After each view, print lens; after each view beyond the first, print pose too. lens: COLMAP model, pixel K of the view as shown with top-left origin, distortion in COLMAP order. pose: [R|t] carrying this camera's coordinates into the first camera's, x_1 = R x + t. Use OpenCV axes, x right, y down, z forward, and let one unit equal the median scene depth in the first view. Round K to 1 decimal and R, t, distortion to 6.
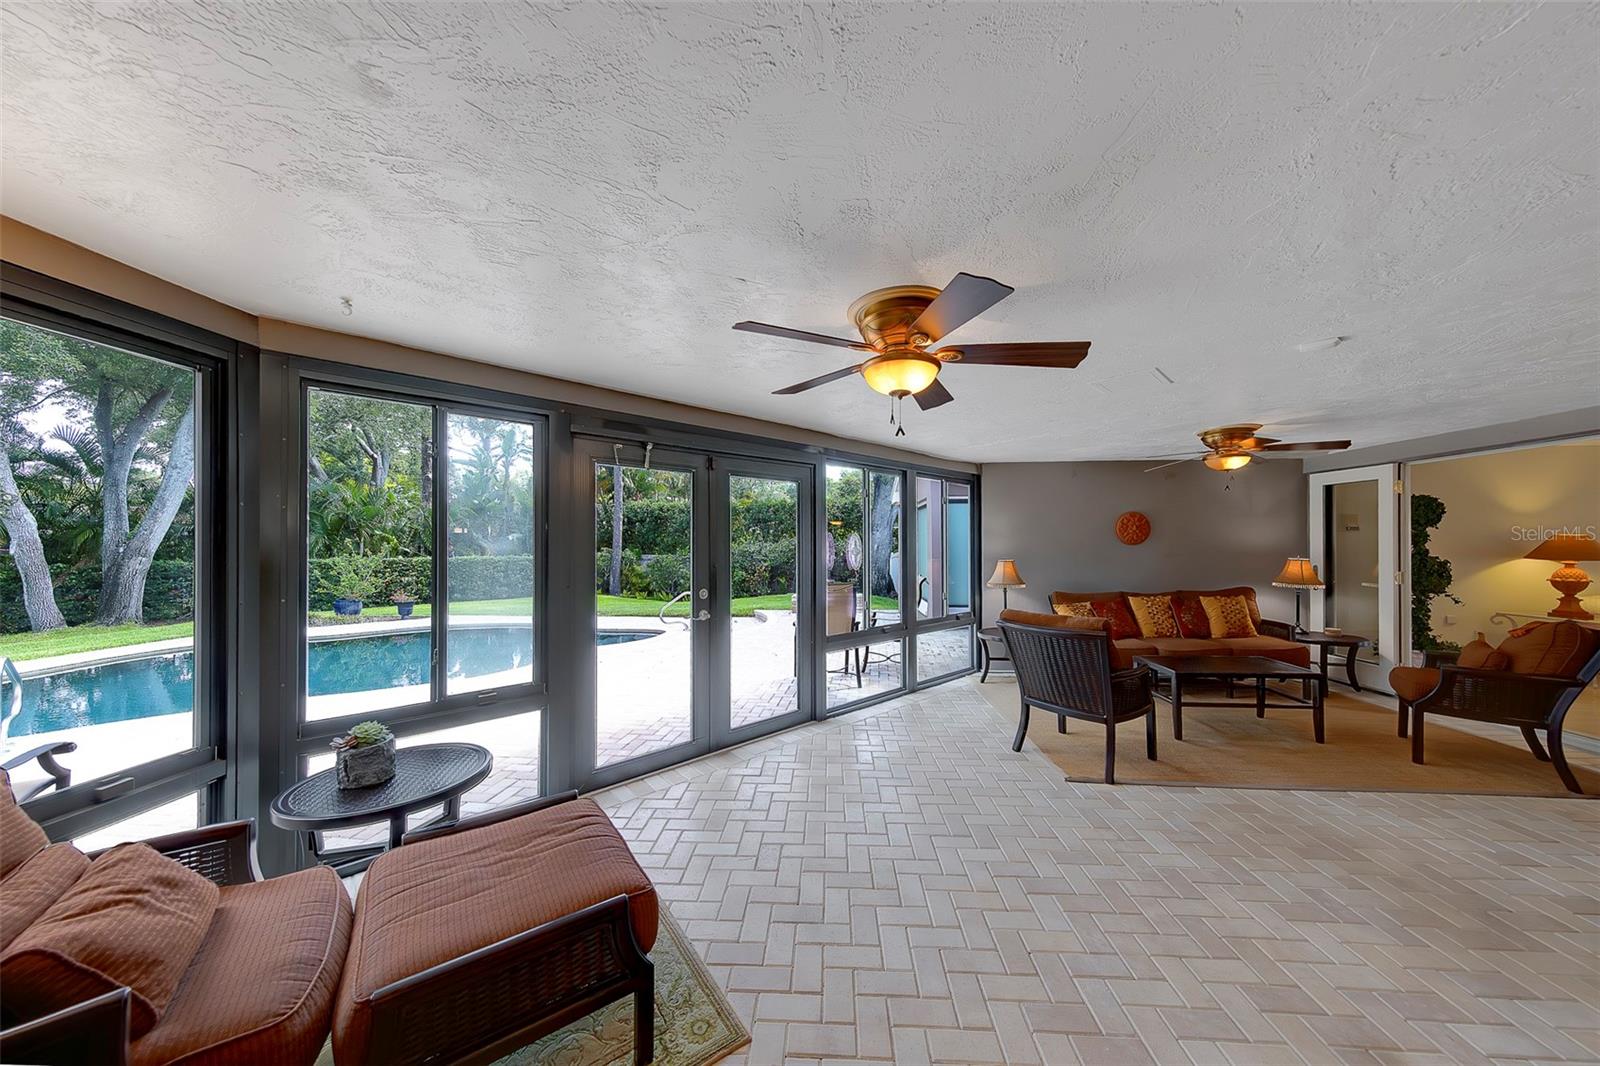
lens RADIAL K [[478.0, 0, 806.8], [0, 478.0, 542.5], [0, 0, 1]] dist [-0.000247, -0.000012]
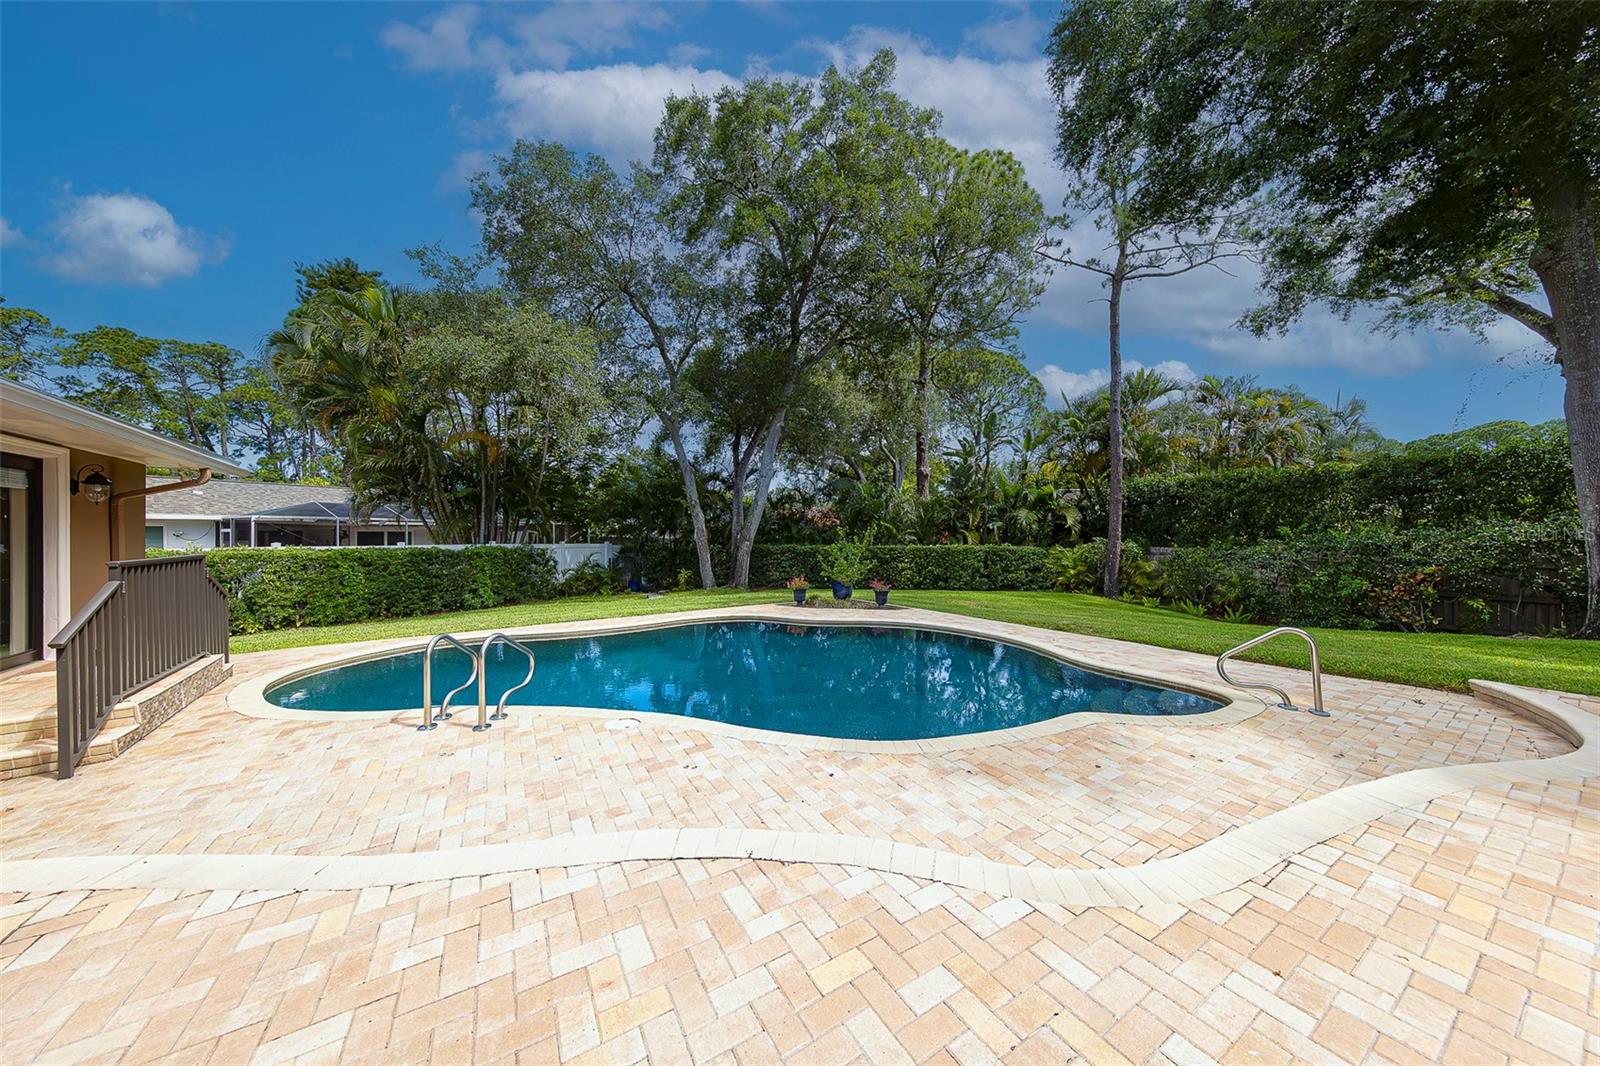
lens RADIAL K [[478.0, 0, 806.8], [0, 478.0, 542.5], [0, 0, 1]] dist [-0.000247, -0.000012]
pose [[0.587794, 0.013154, -0.808904, -0.059574], [0.002976, 0.999826, 0.018421, 0.002958], [0.809005, -0.013236, 0.587653, 0.129951]]
